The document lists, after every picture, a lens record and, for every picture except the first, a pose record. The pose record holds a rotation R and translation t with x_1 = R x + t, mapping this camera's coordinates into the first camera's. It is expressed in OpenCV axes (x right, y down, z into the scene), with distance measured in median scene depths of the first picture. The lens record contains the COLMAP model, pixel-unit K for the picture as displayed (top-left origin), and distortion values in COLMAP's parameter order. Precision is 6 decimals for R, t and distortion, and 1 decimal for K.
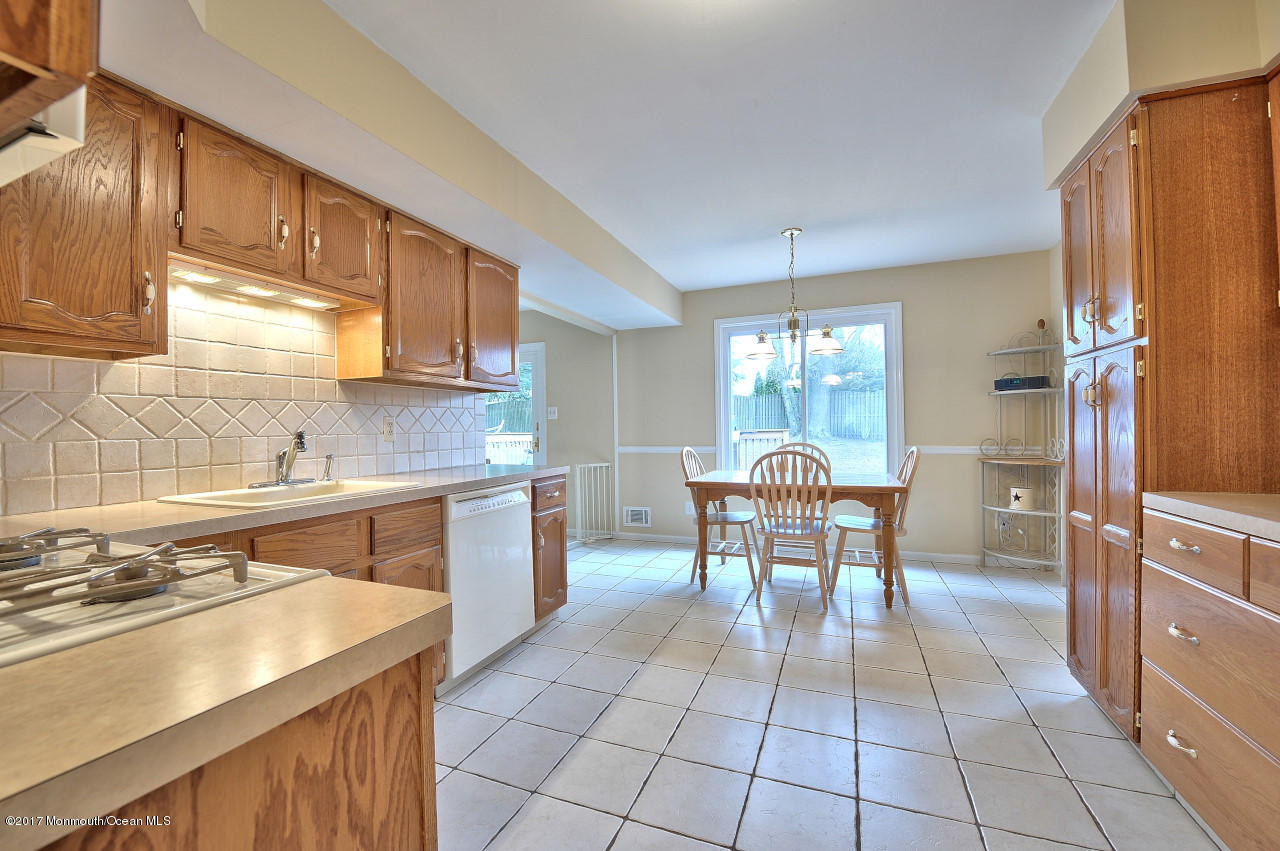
lens RADIAL K [[509.2, 0, 643.5], [0, 509.2, 428.4], [0, 0, 1]] dist [-0.016339, -0.001253]
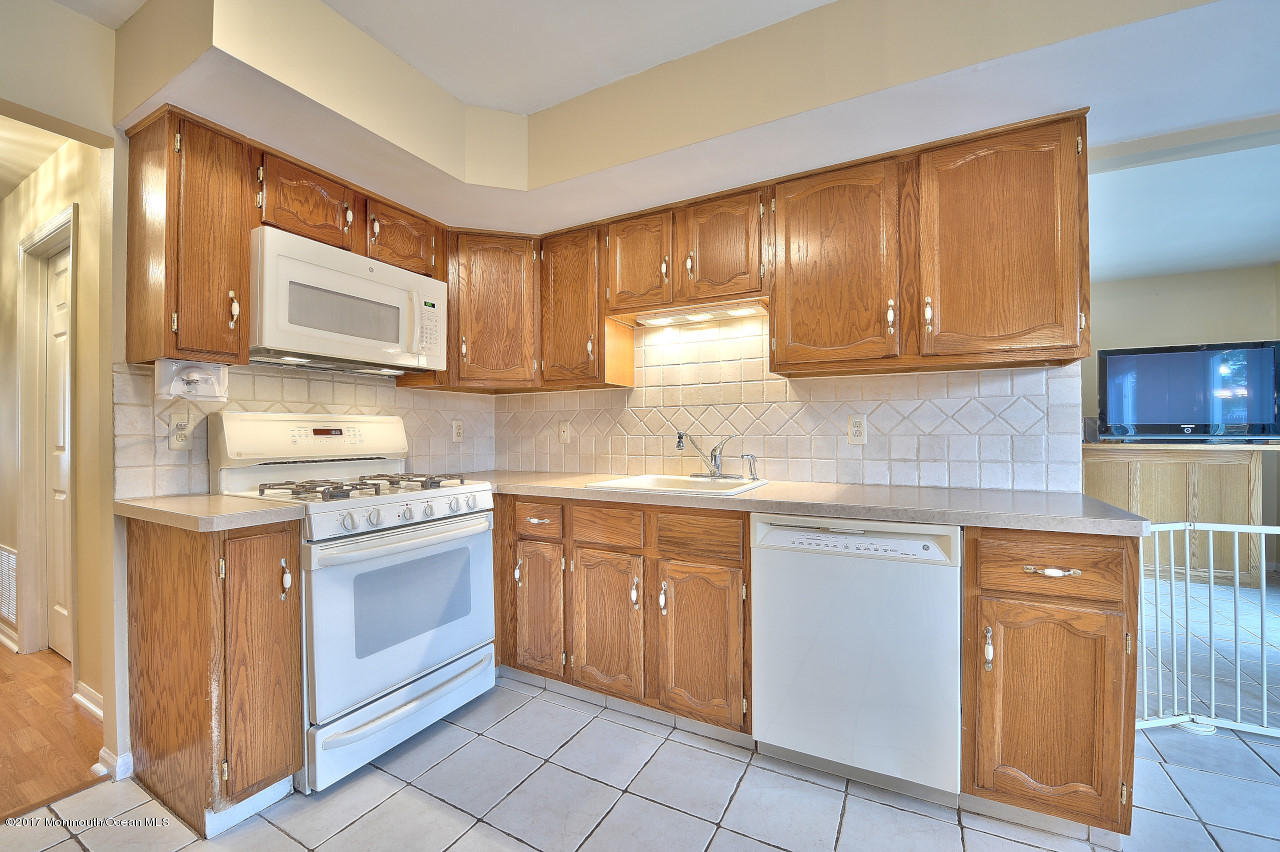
lens RADIAL K [[509.2, 0, 639.2], [0, 509.2, 430.3], [0, 0, 1]] dist [-0.016339, -0.001253]
pose [[-0.110821, 0.013348, -0.993751, 0.454353], [0.004449, 0.999906, 0.012935, -0.012803], [0.993830, -0.002988, -0.110870, 0.929736]]
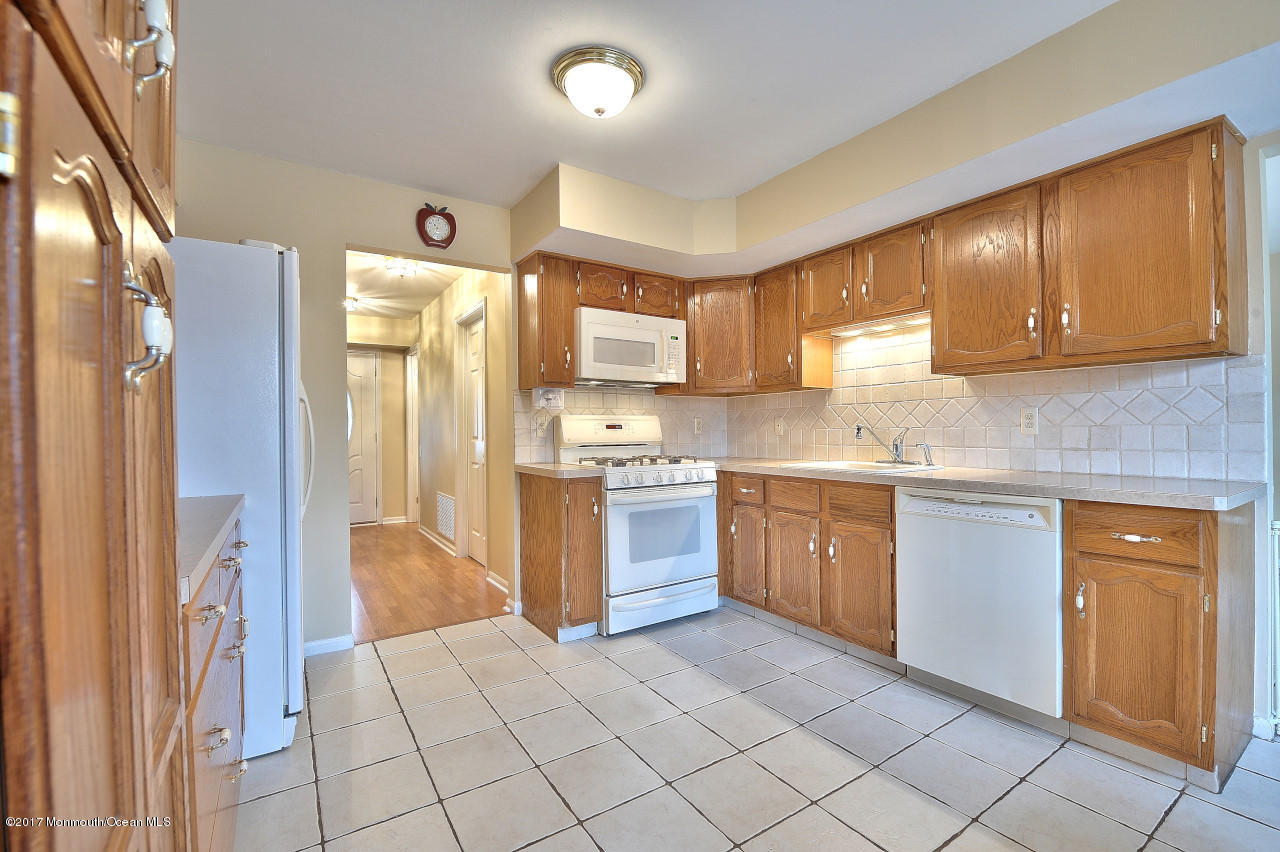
lens RADIAL K [[548.1, 0, 641.5], [0, 548.1, 430.6], [0, 0, 1]] dist [-0.000978, -0.000004]
pose [[-0.567685, 0.022202, -0.822946, 0.875237], [0.017125, 0.999738, 0.015159, -0.011486], [0.823068, -0.005488, -0.567917, 1.239722]]
